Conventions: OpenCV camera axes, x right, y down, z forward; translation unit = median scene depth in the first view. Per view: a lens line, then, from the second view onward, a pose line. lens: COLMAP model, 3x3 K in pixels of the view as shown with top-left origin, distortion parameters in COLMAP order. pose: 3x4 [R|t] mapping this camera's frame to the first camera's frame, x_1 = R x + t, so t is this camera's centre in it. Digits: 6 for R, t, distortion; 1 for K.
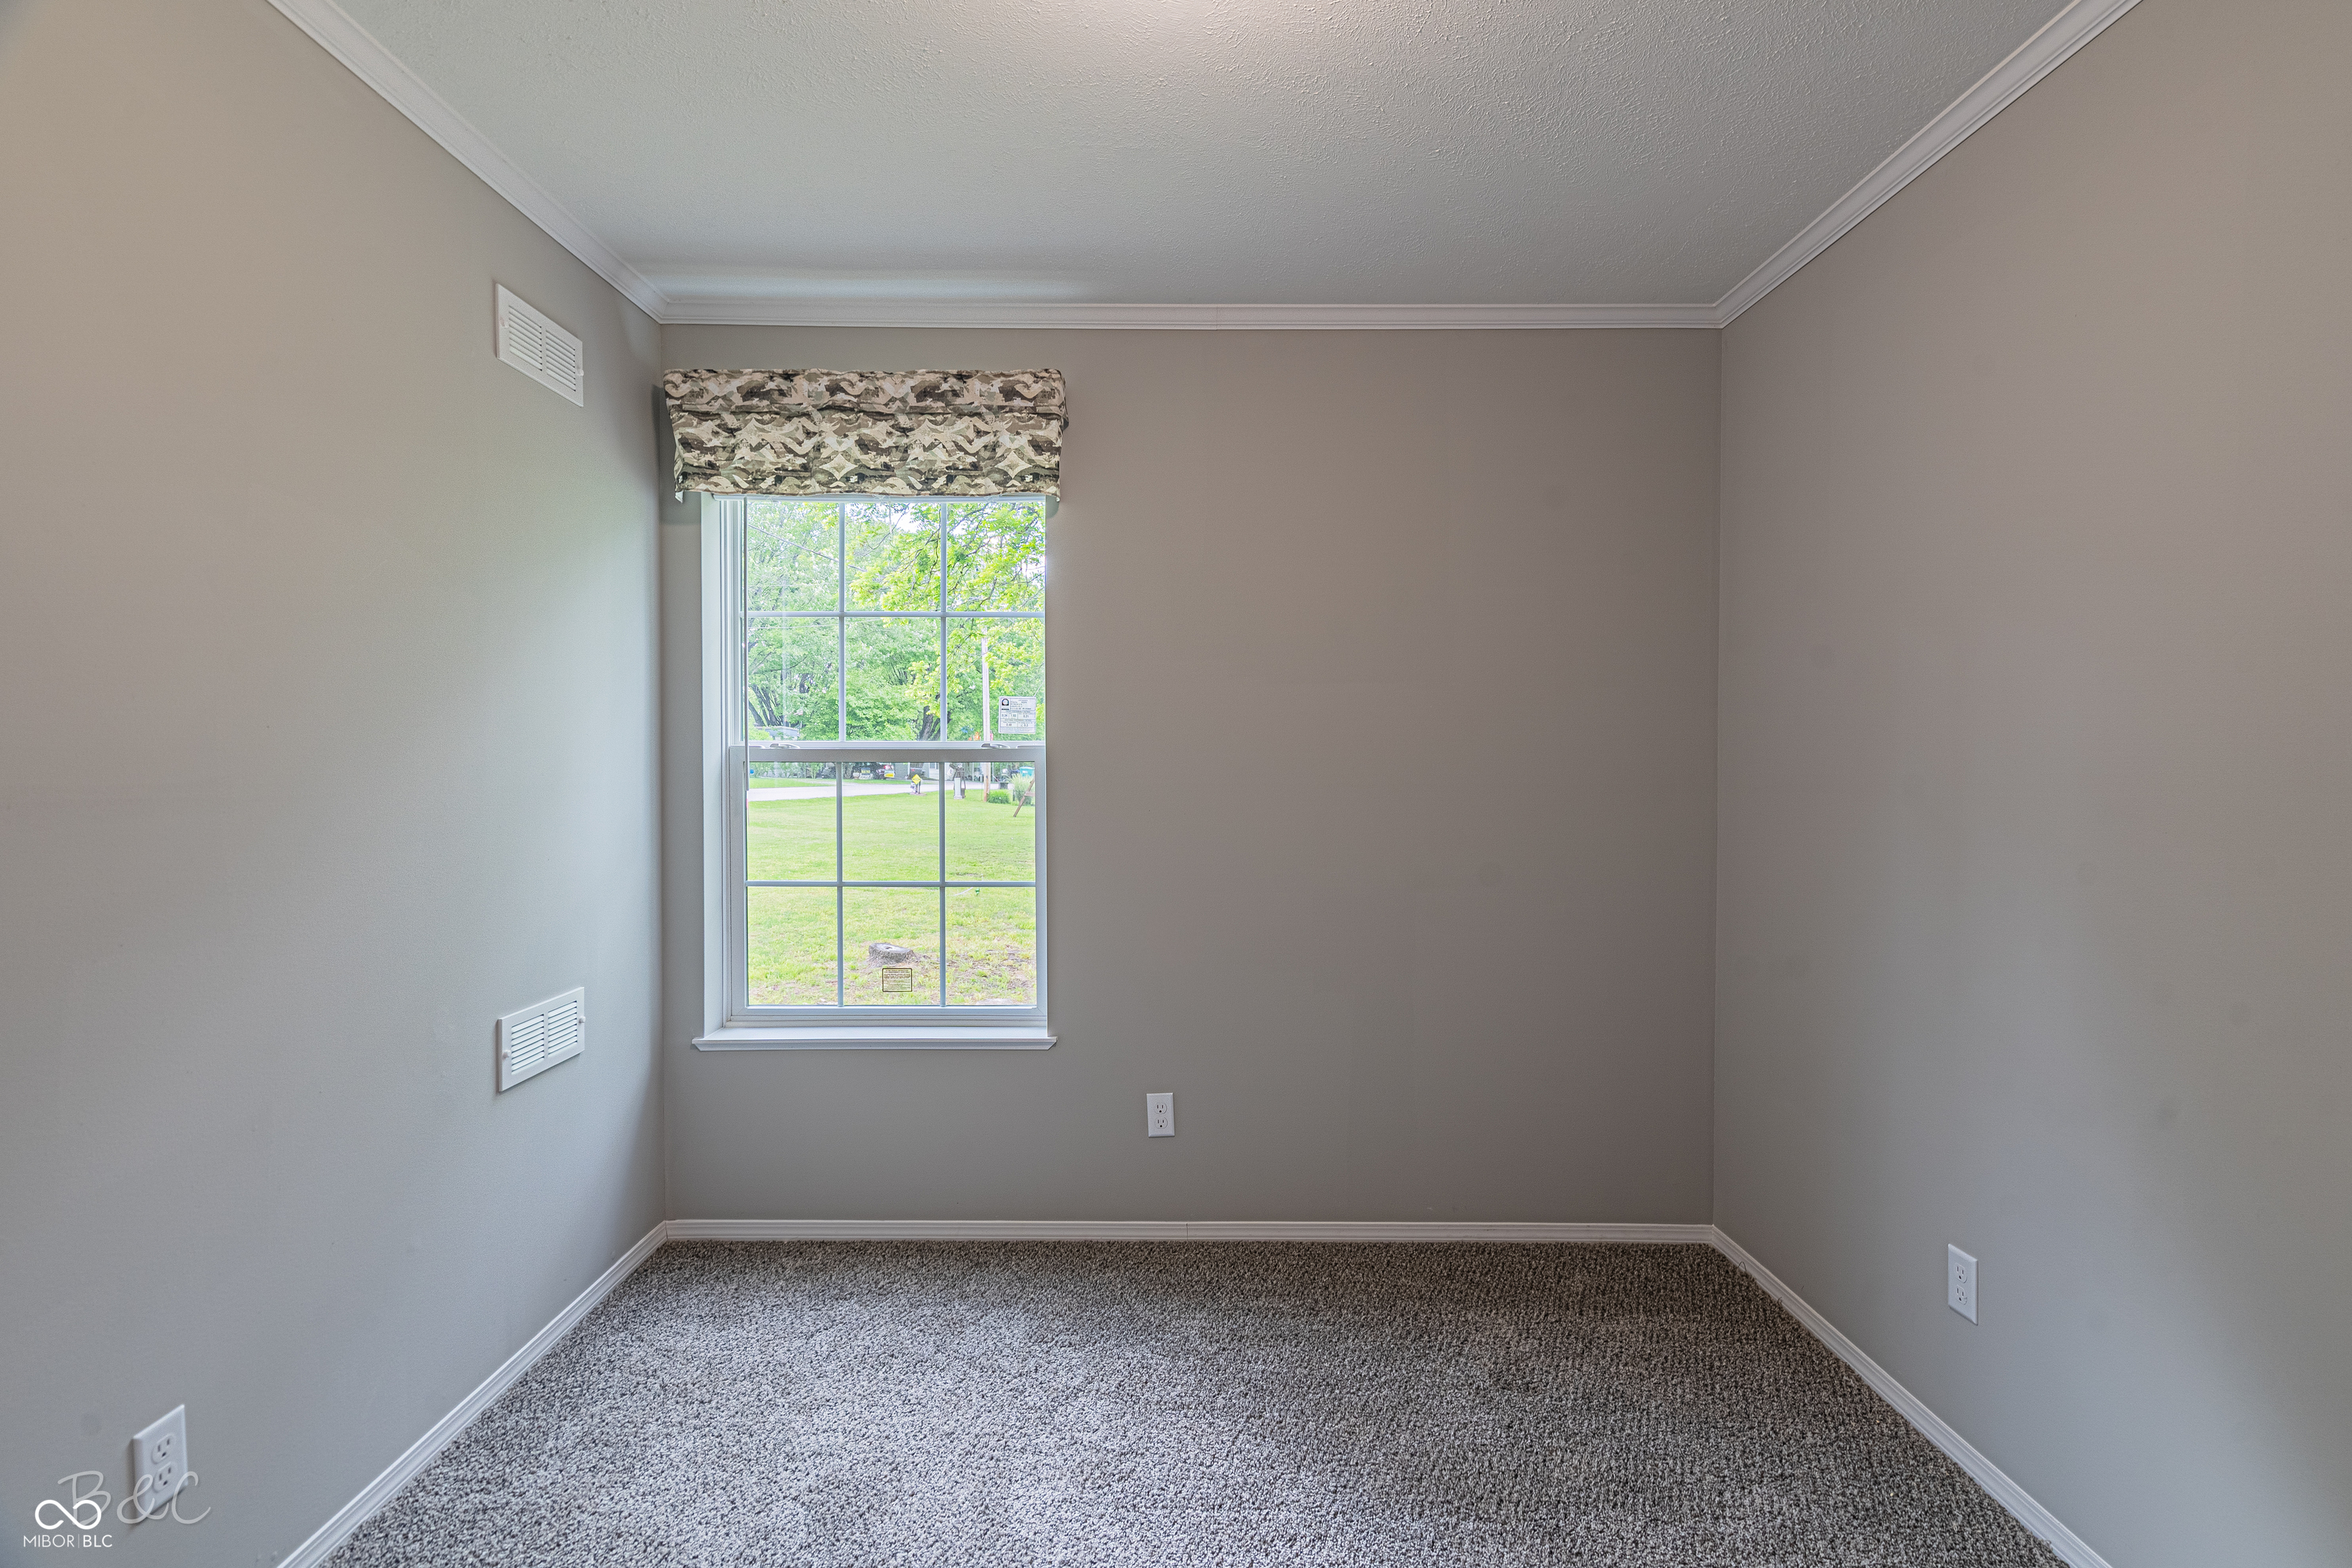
lens RADIAL K [[1075.5, 0, 1176.0], [0, 1075.5, 784.0], [0, 0, 1]] dist [-0.008067, 0.004300]
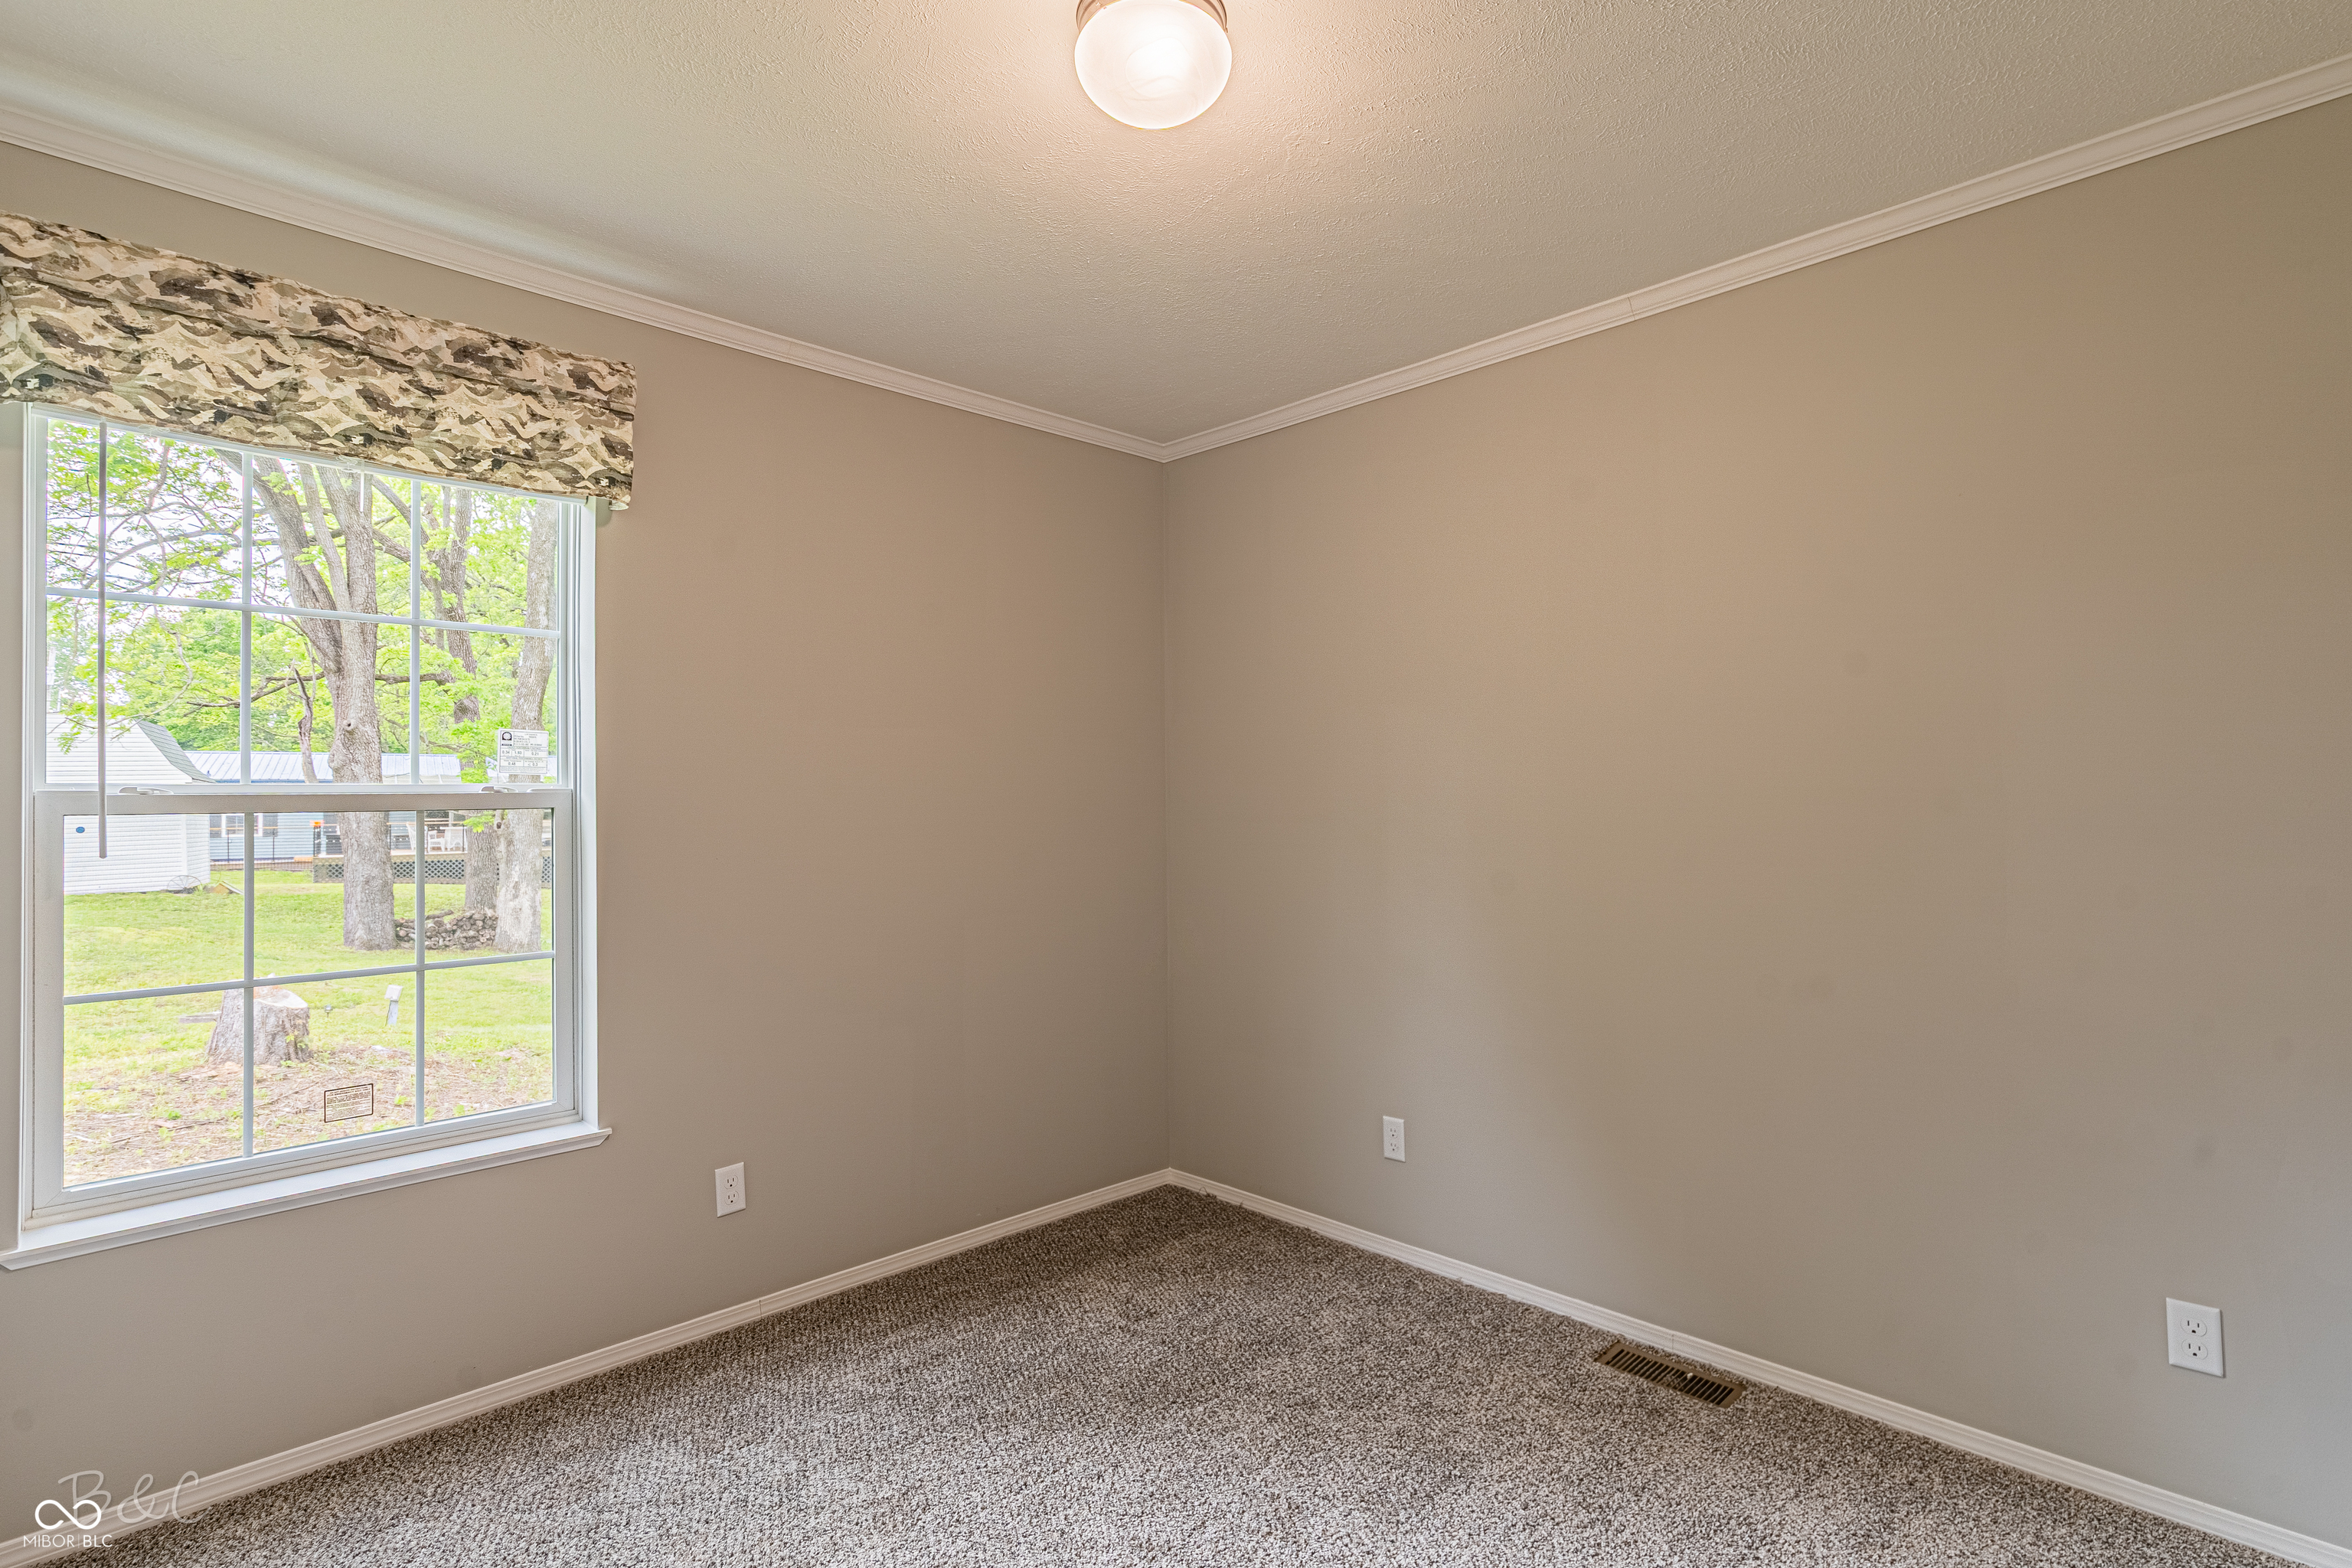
lens RADIAL K [[1098.1, 0, 1231.7], [0, 1098.1, 783.5], [0, 0, 1]] dist [0.002562, 0.000028]
pose [[0.712470, 0.000270, 0.701703, -0.400222], [0.023133, 0.999447, -0.023873, -0.007809], [-0.701321, 0.033241, 0.712070, 0.018981]]
